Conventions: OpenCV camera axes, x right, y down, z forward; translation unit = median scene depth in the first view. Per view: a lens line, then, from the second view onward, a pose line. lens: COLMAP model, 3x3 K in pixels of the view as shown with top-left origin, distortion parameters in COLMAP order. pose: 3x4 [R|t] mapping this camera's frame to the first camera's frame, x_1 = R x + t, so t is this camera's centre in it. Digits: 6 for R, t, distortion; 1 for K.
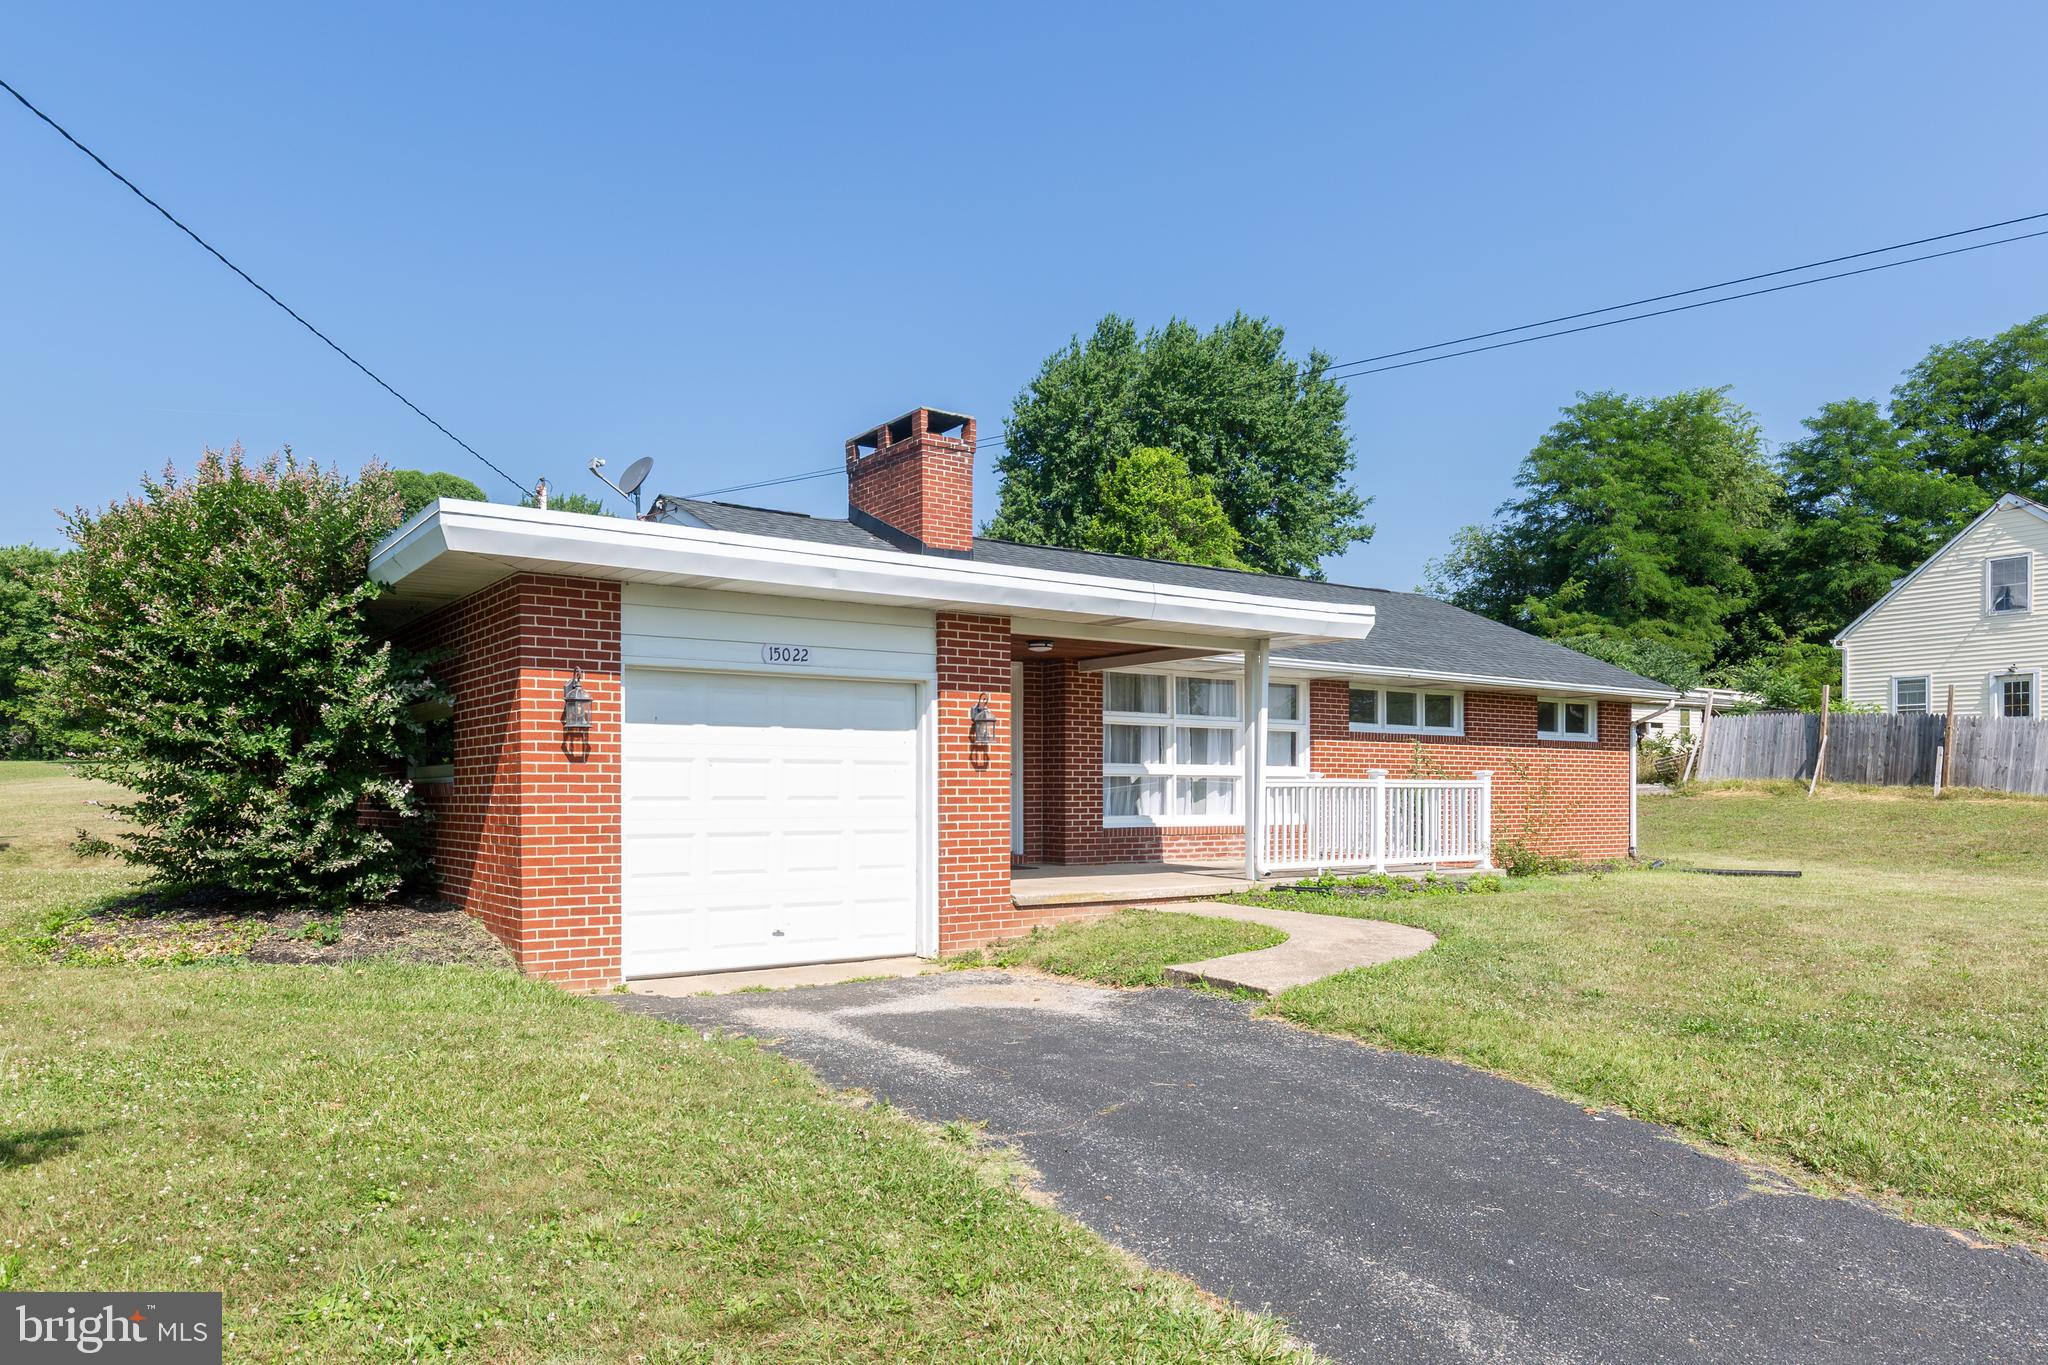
lens RADIAL K [[1509.1, 0, 1024.0], [0, 1509.1, 682.5], [0, 0, 1]] dist [-0.023954, 0.000363]
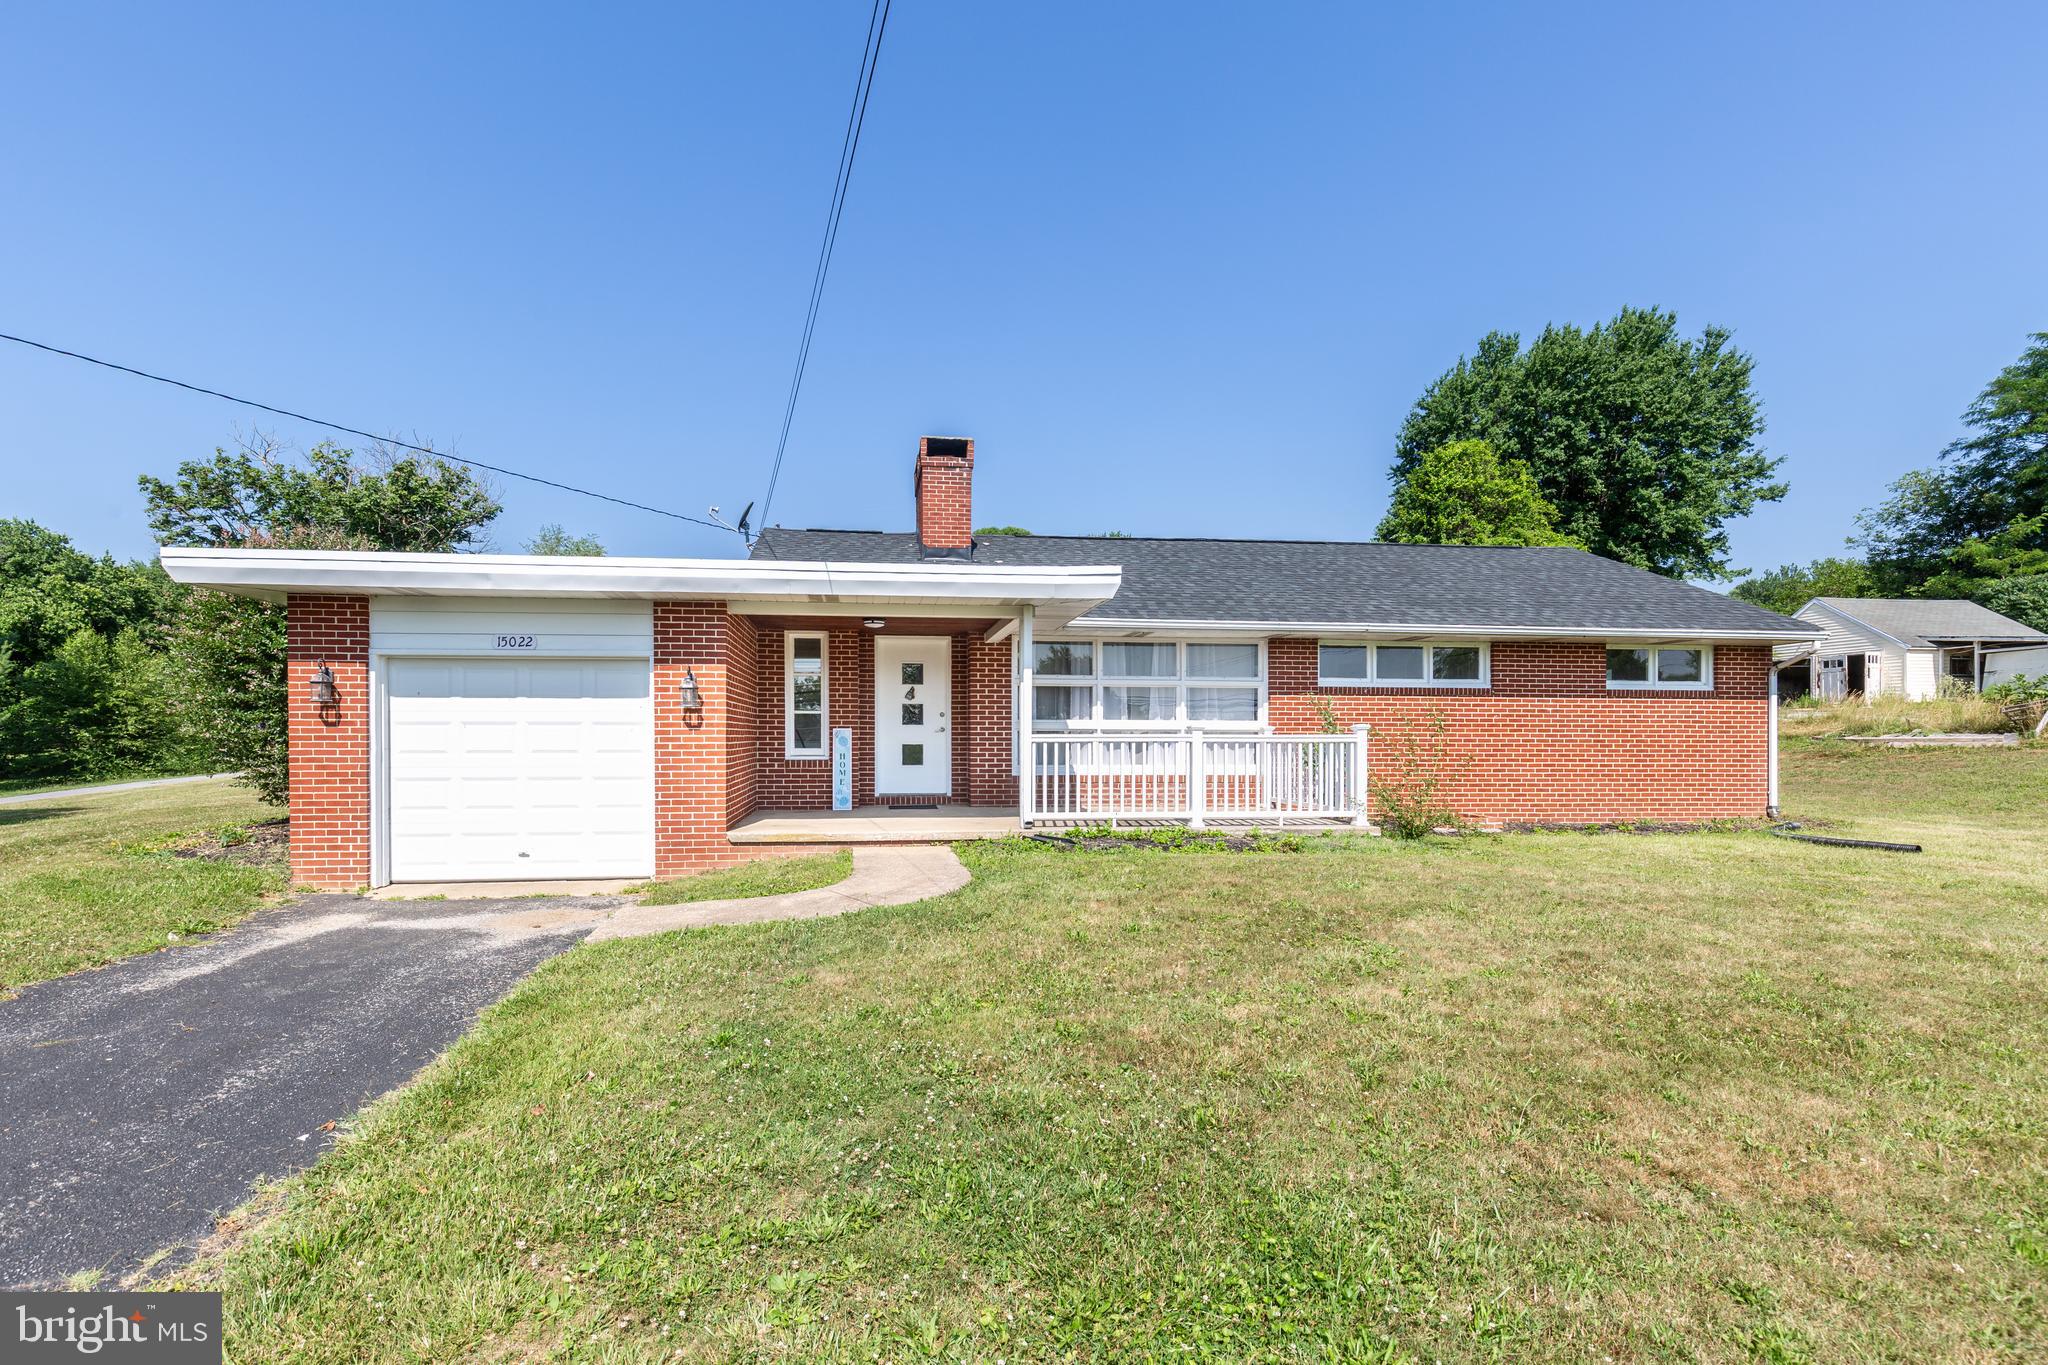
lens RADIAL K [[1046.3, 0, 1023.9], [0, 1046.3, 669.8], [0, 0, 1]] dist [0.001587, -0.000554]
pose [[0.851445, -0.032350, -0.523445, 0.428782], [0.037545, 0.999295, -0.000686, 0.014156], [0.523098, -0.019068, 0.852059, 0.284076]]
